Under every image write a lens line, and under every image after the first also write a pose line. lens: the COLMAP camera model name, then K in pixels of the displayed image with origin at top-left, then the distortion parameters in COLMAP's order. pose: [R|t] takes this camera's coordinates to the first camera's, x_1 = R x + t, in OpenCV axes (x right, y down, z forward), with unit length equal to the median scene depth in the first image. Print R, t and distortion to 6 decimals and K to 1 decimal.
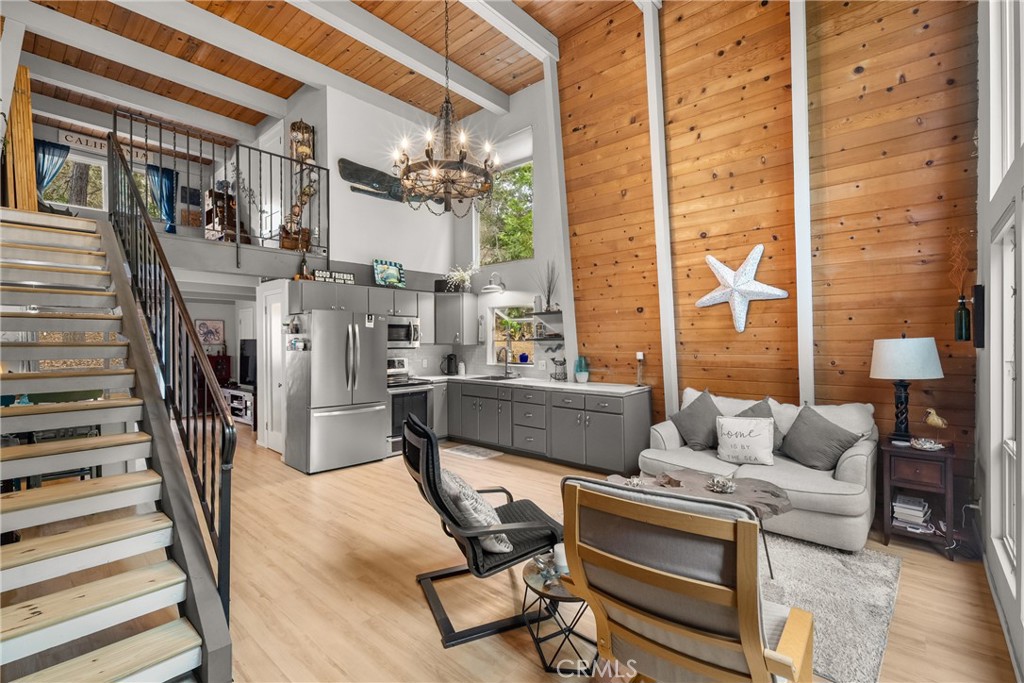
lens RADIAL K [[458.0, 0, 508.9], [0, 458.0, 339.8], [0, 0, 1]] dist [0.000388, 0.000090]
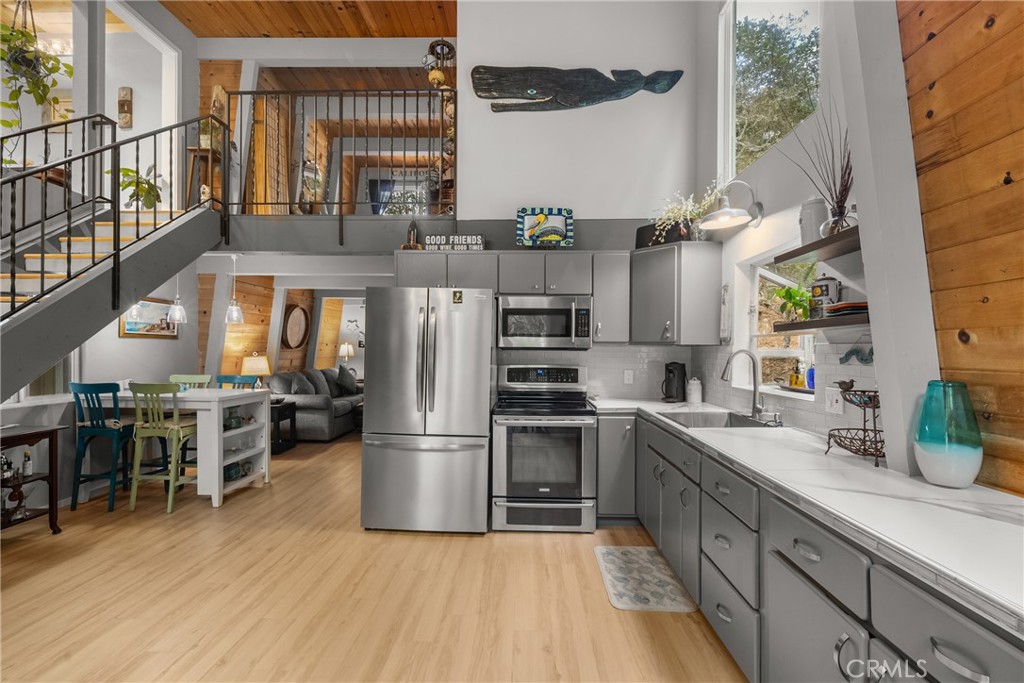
lens RADIAL K [[449.1, 0, 515.3], [0, 449.1, 351.7], [0, 0, 1]] dist [0.001182, -0.000181]
pose [[0.648259, 0.011801, -0.761328, 0.211948], [-0.007931, 0.999930, 0.008746, 0.020941], [0.761379, 0.000368, 0.648307, 0.714223]]
